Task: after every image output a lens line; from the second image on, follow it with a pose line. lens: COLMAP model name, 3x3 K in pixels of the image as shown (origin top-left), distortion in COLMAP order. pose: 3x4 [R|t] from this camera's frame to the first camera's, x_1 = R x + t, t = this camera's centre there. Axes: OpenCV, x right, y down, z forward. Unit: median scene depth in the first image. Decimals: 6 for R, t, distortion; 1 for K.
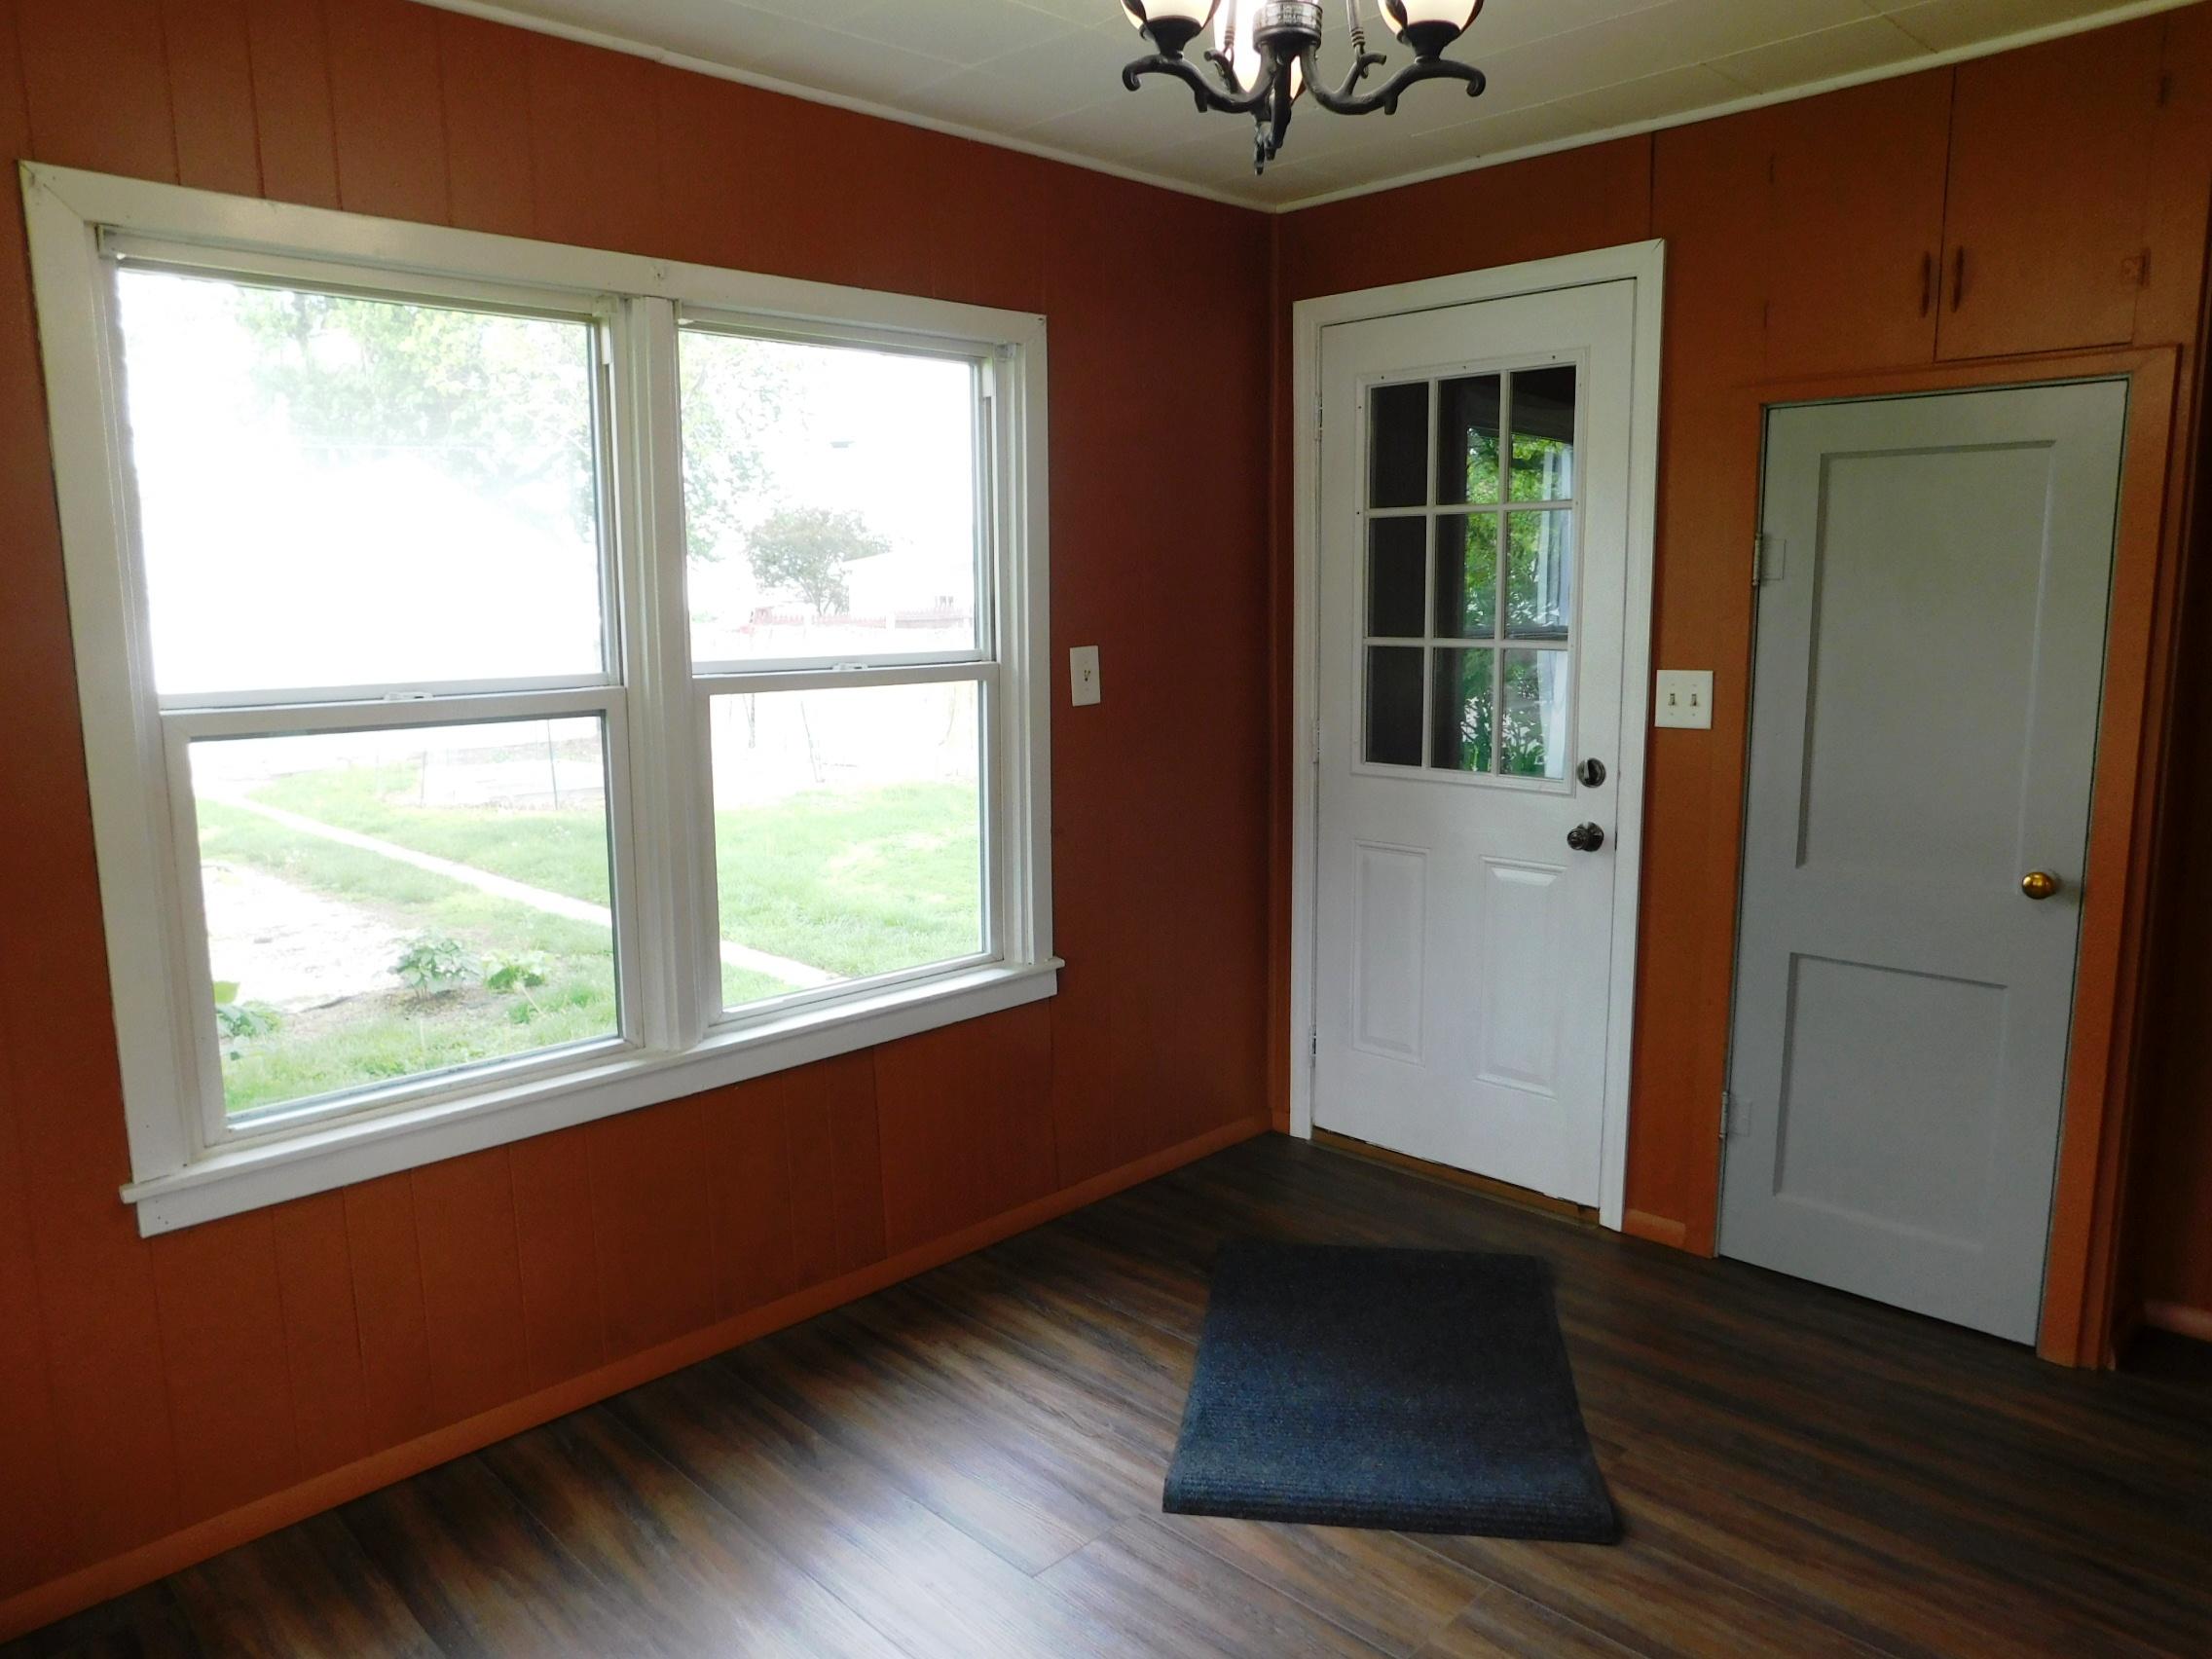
lens RADIAL K [[1552.7, 0, 1106.0], [0, 1552.7, 829.5], [0, 0, 1]] dist [-0.060146, 0.062073]
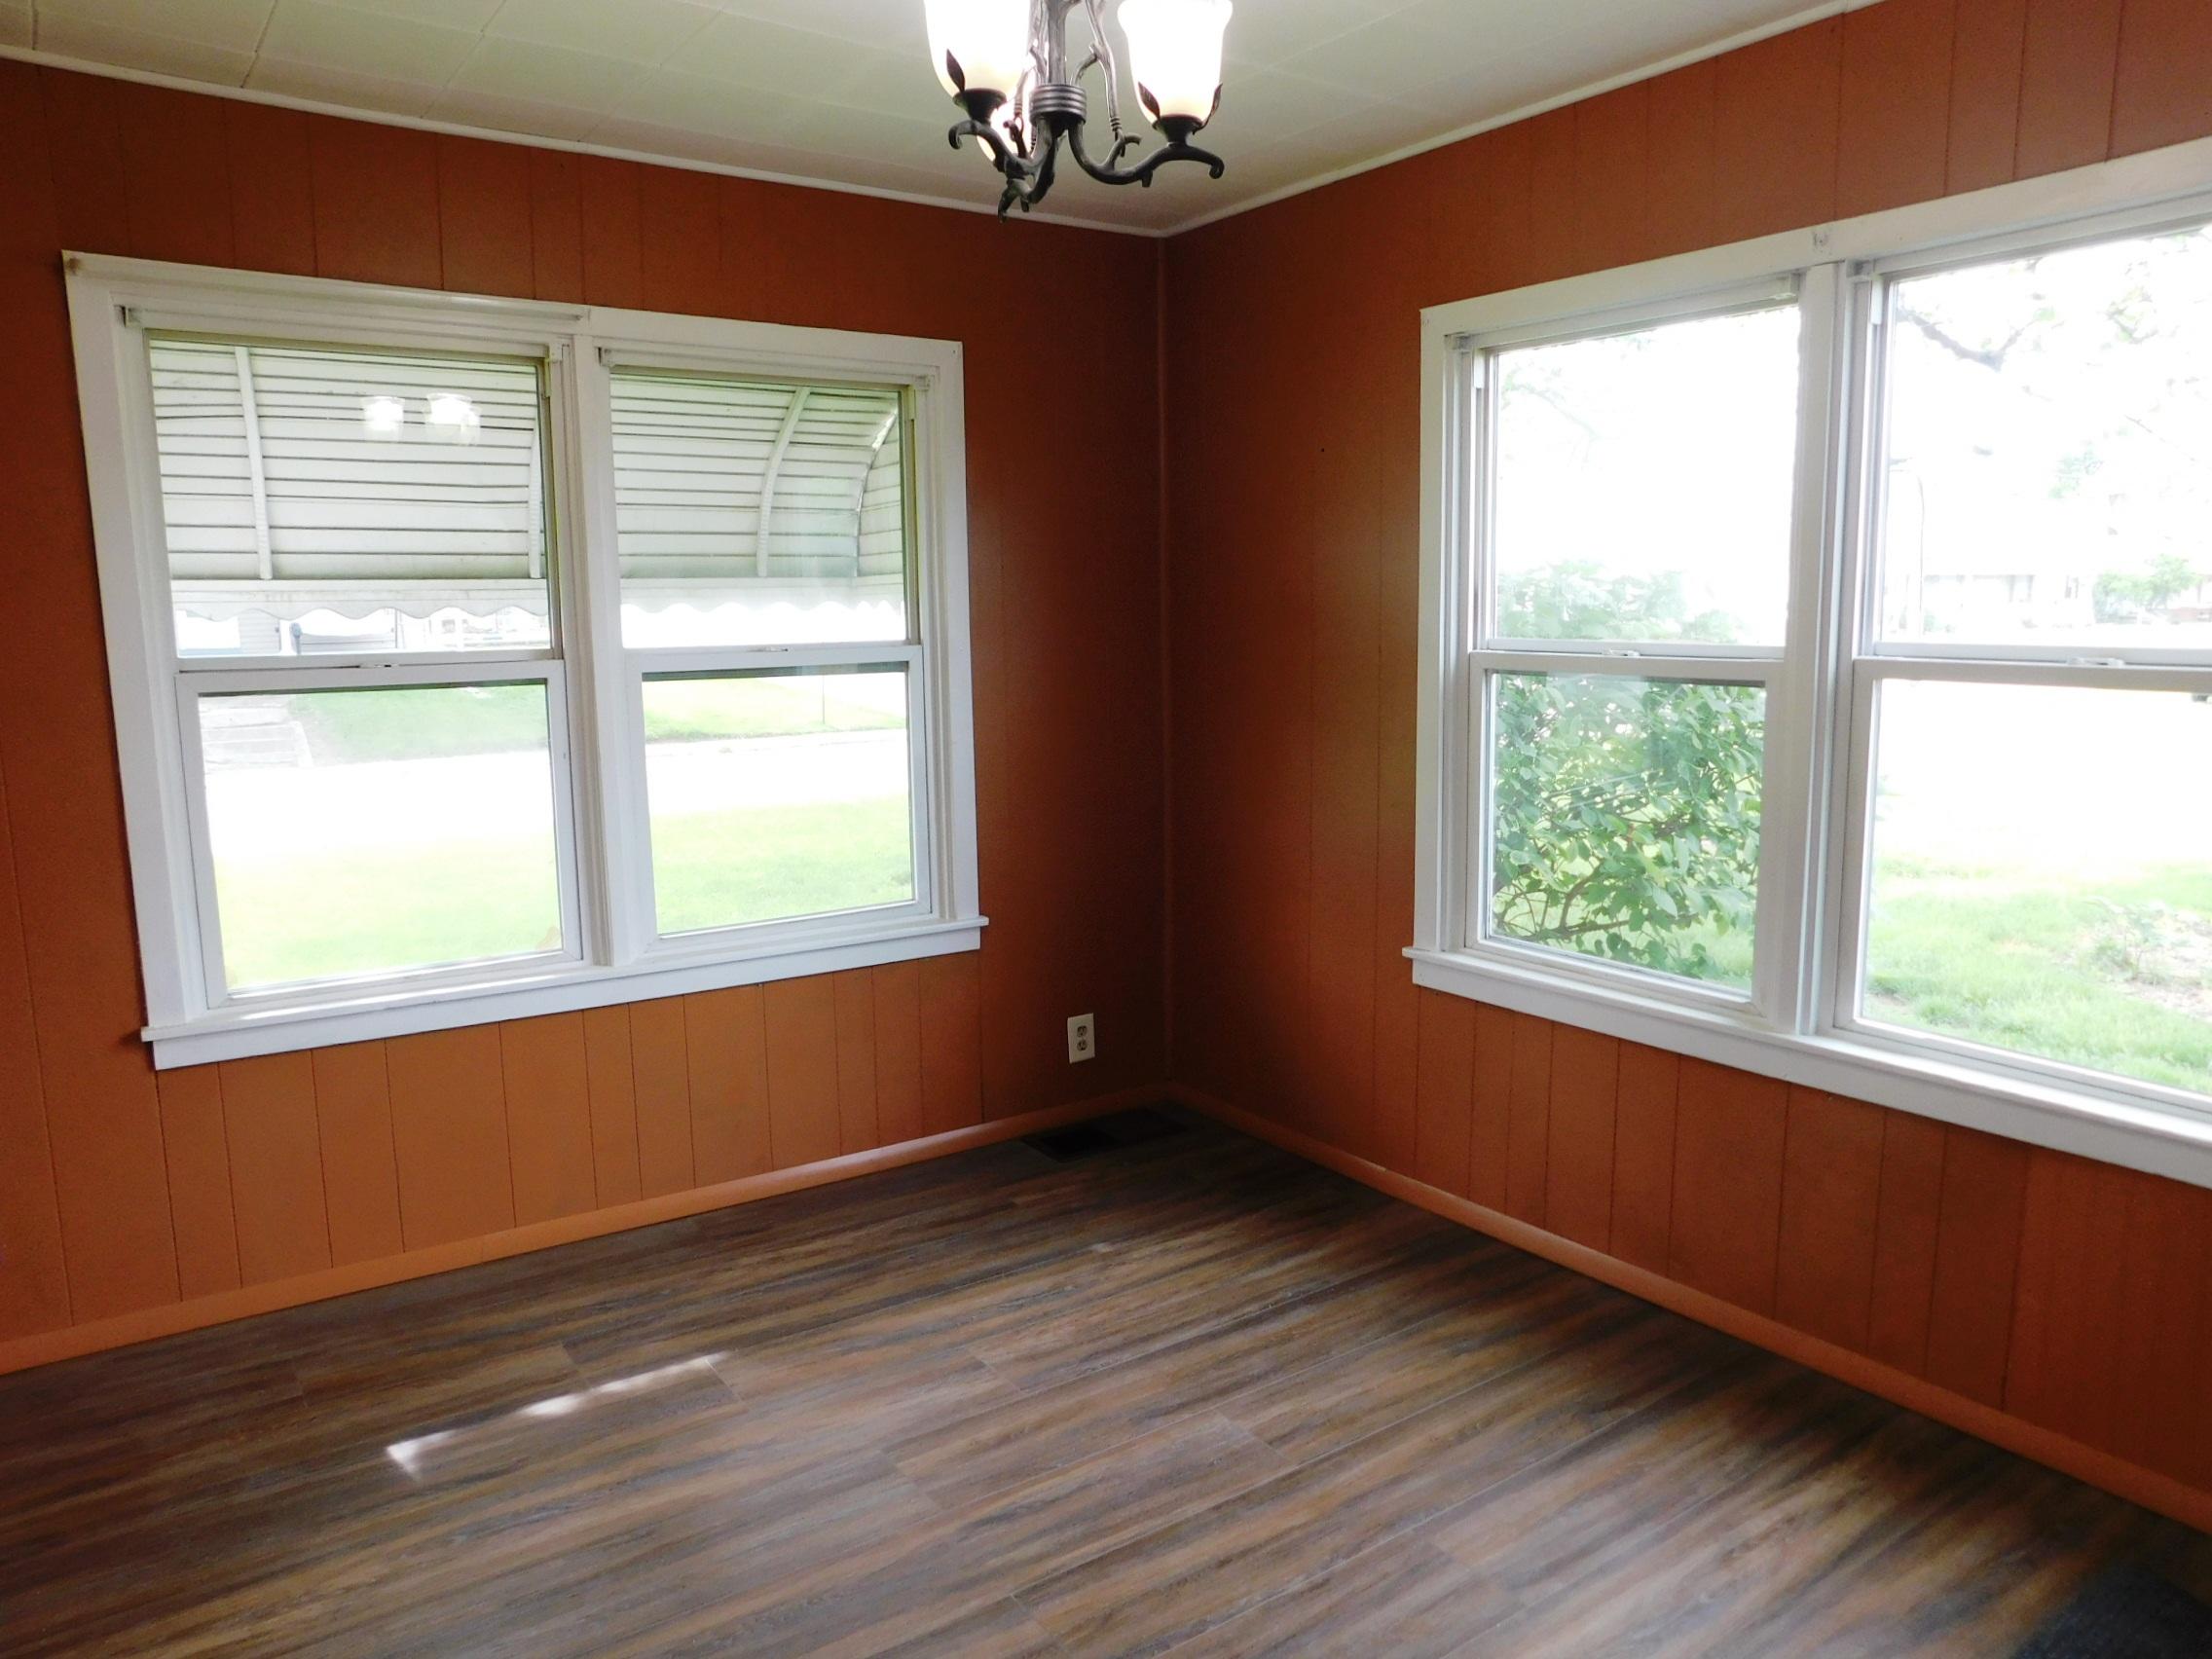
lens RADIAL K [[1552.7, 0, 1106.0], [0, 1552.7, 829.5], [0, 0, 1]] dist [-0.060146, 0.062073]
pose [[-0.180563, 0.160087, -0.970448, 0.750075], [-0.130038, 0.974118, 0.184888, -0.111464], [0.974929, 0.159579, -0.155072, 0.723880]]
